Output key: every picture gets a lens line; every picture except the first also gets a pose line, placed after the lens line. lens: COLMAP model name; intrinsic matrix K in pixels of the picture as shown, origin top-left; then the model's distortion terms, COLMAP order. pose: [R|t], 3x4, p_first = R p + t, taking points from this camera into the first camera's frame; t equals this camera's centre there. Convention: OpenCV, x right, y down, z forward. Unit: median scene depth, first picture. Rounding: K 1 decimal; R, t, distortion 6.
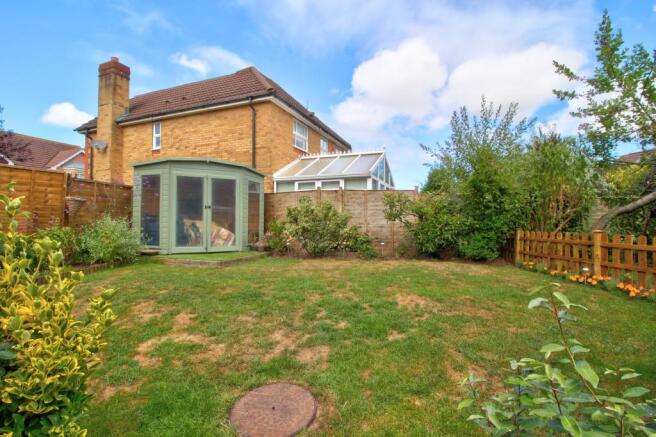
lens RADIAL K [[302.4, 0, 328.0], [0, 302.4, 218.5], [0, 0, 1]] dist [-0.002253, -0.000202]
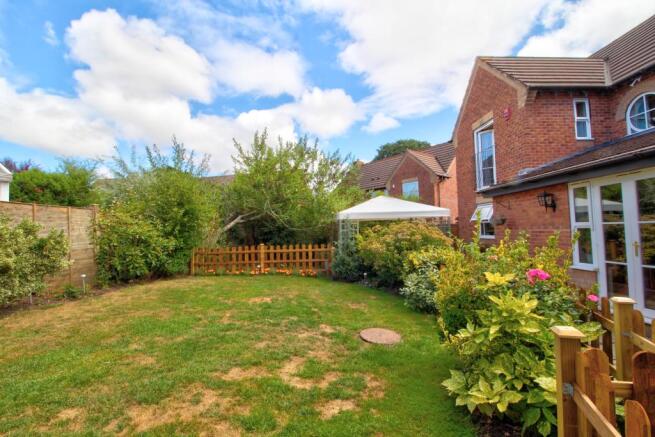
lens RADIAL K [[301.9, 0, 327.5], [0, 301.9, 218.5], [0, 0, 1]] dist [-0.002253, -0.000202]
pose [[0.073074, 0.030191, 0.996869, -1.031791], [0.012290, 0.999439, -0.031170, -0.063906], [-0.997251, 0.014529, 0.072662, 0.529470]]
